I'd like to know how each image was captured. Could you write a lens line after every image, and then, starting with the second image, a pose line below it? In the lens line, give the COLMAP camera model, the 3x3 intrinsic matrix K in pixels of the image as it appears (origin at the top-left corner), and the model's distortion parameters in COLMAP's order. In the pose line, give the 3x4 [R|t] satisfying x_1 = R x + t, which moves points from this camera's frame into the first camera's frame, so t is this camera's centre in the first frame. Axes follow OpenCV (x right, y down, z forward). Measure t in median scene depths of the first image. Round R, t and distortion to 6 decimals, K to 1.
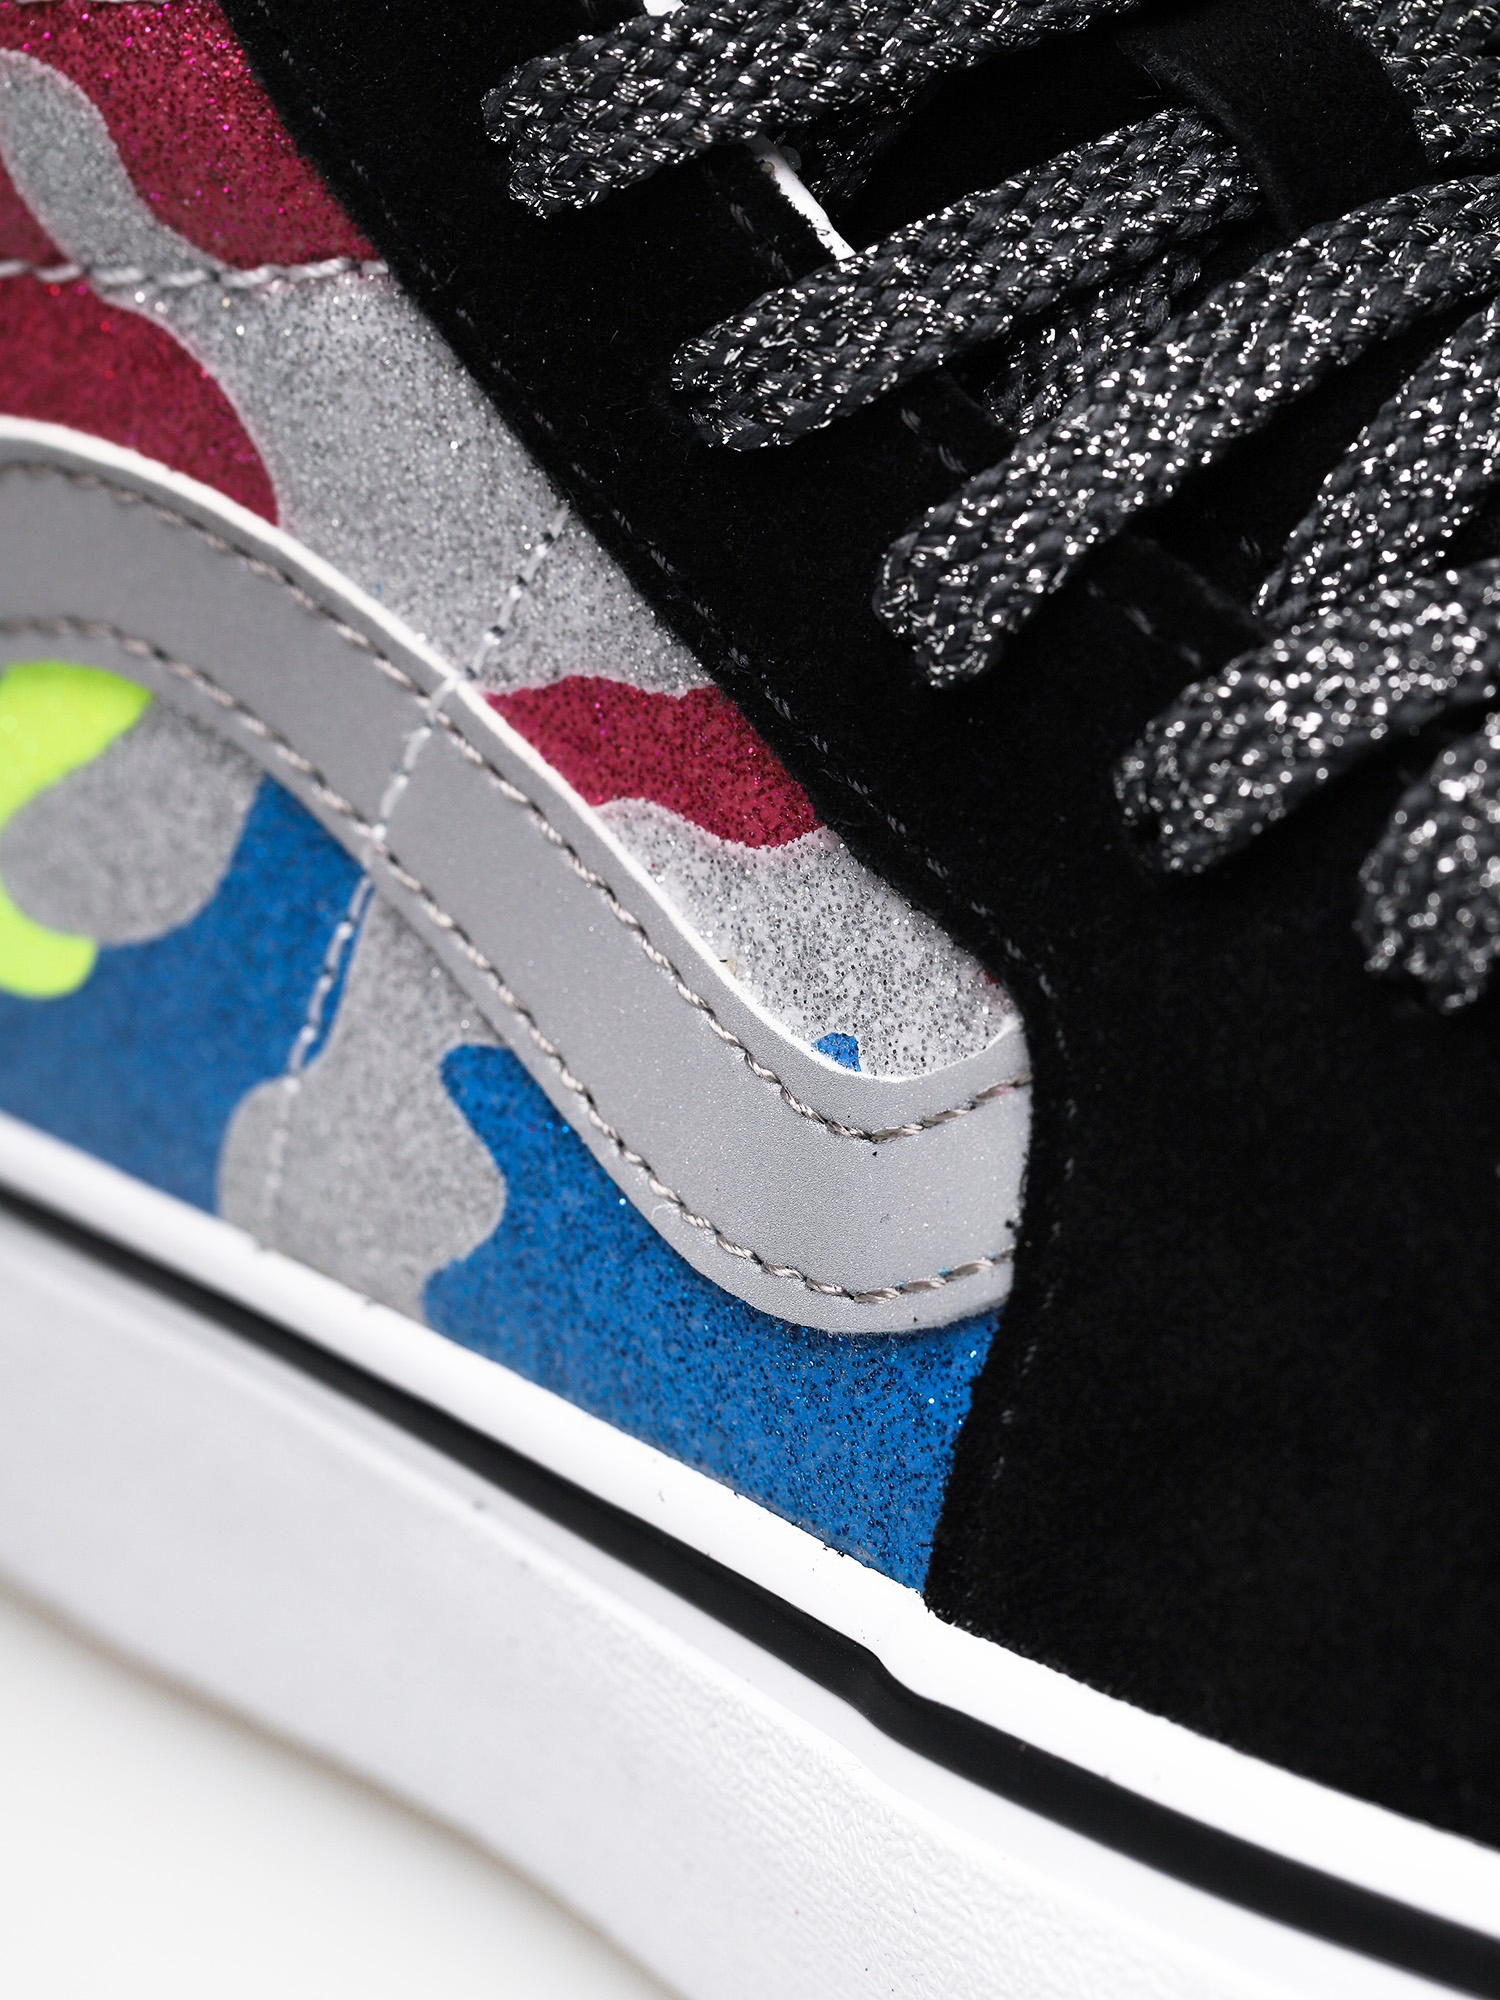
lens RADIAL K [[7399.0, 0, 750.0], [0, 7399.0, 1000.0], [0, 0, 1]] dist [-0.087934, 2.302277]
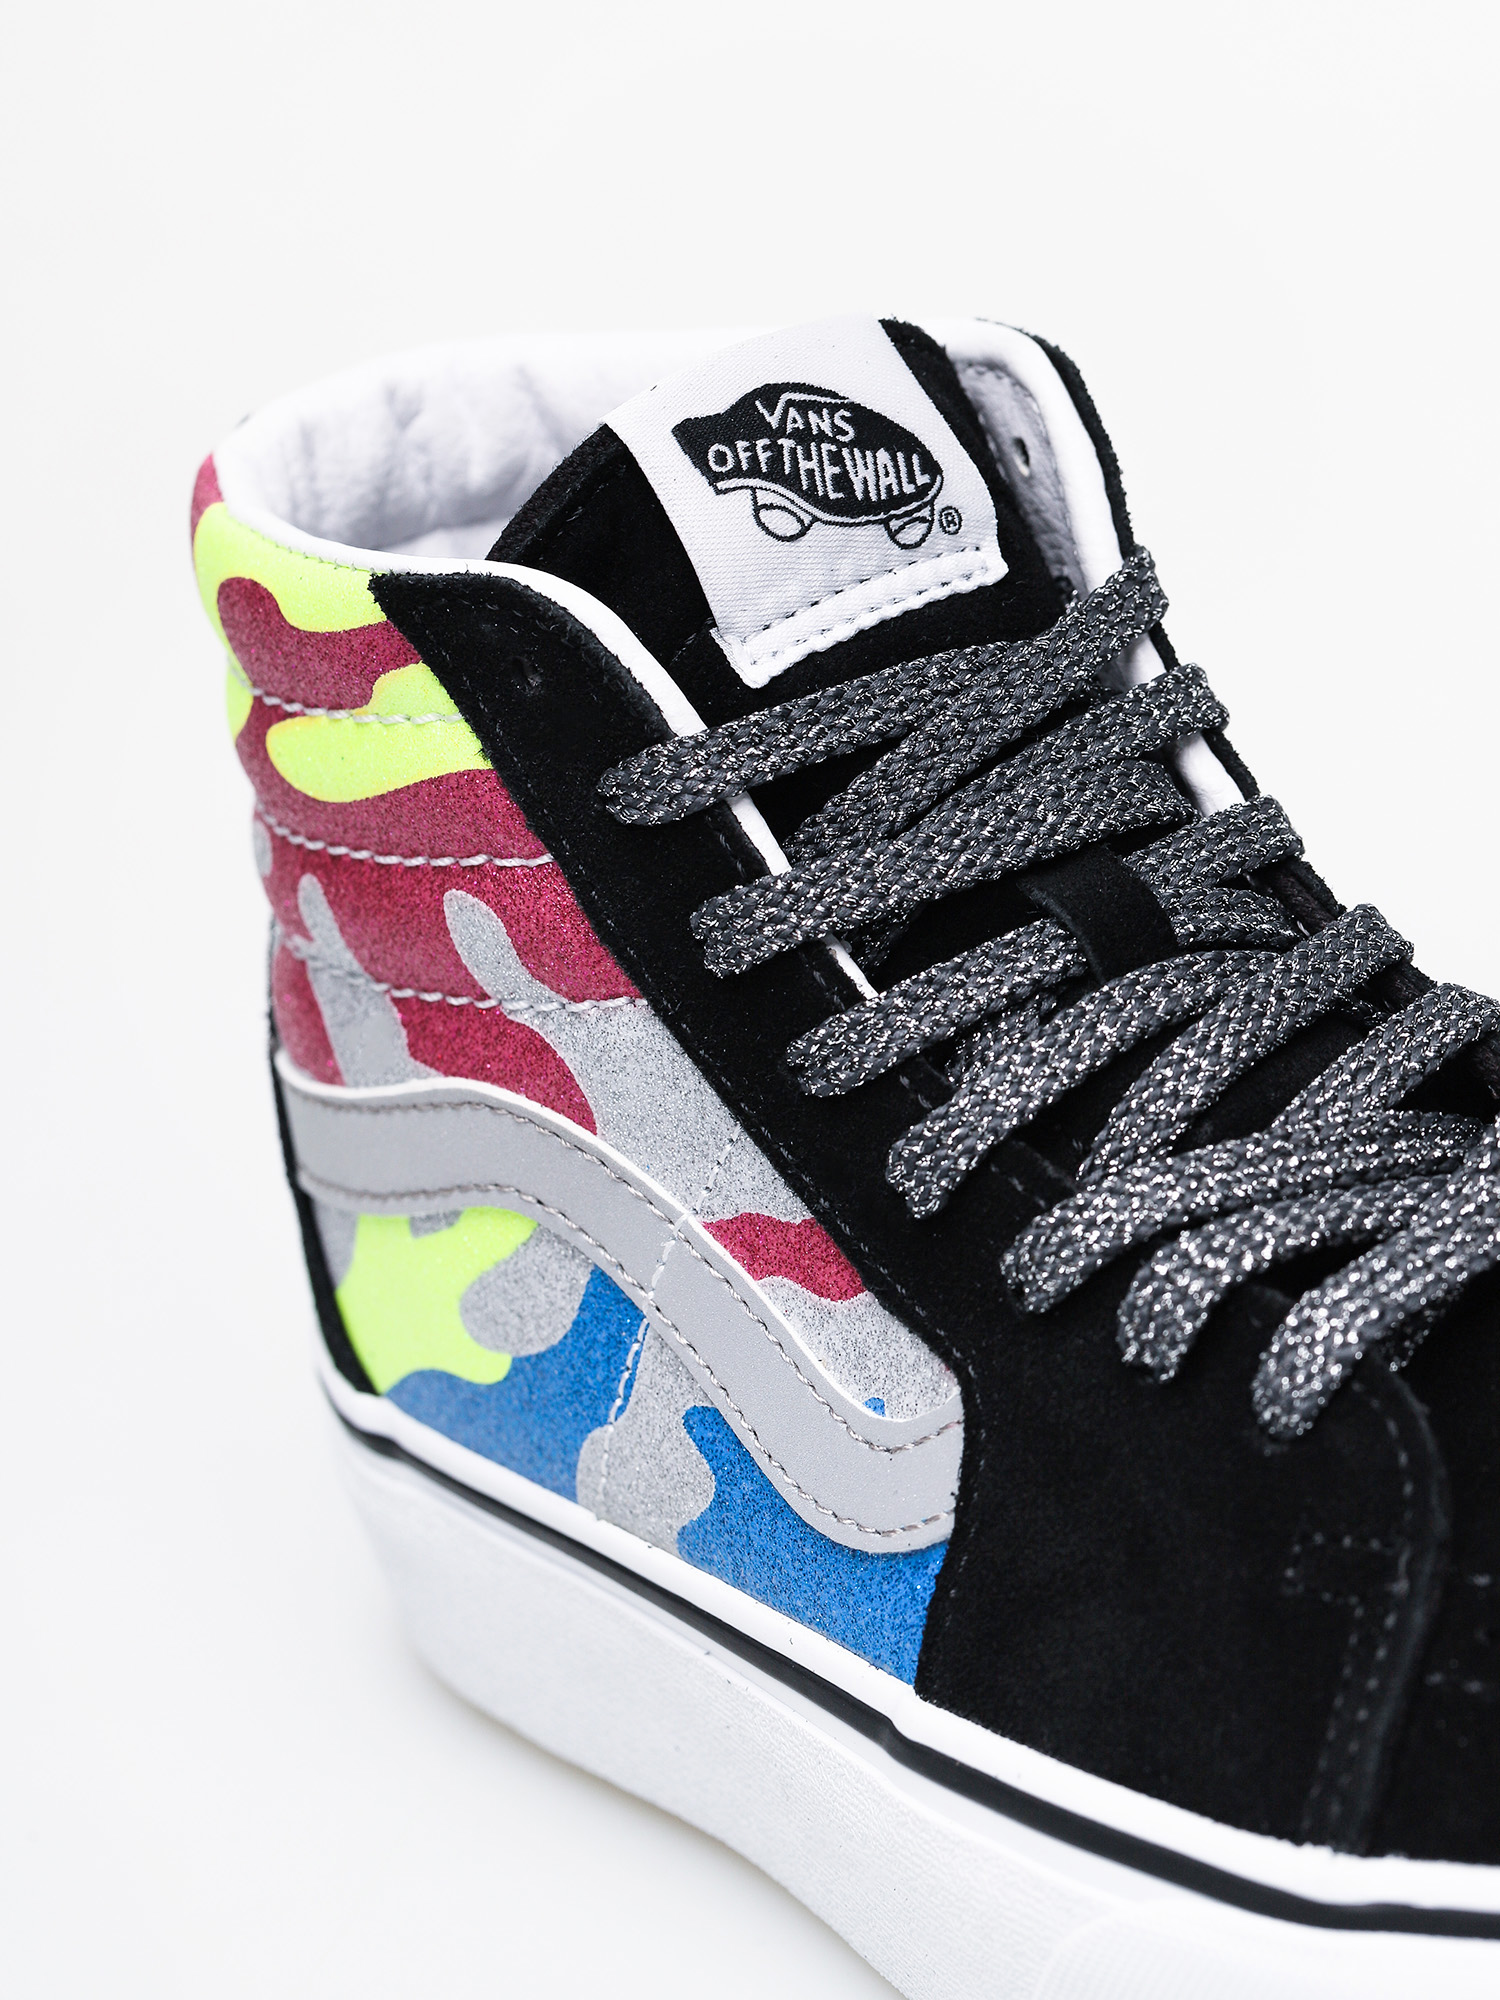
lens RADIAL K [[5881.5, 0, 750.0], [0, 5881.5, 1000.0], [0, 0, 1]] dist [-0.021070, 0.581227]
pose [[0.995216, -0.009053, -0.097277, 0.131088], [0.001584, 0.997061, -0.076589, 0.018784], [0.097684, 0.076069, 0.992306, -0.539357]]
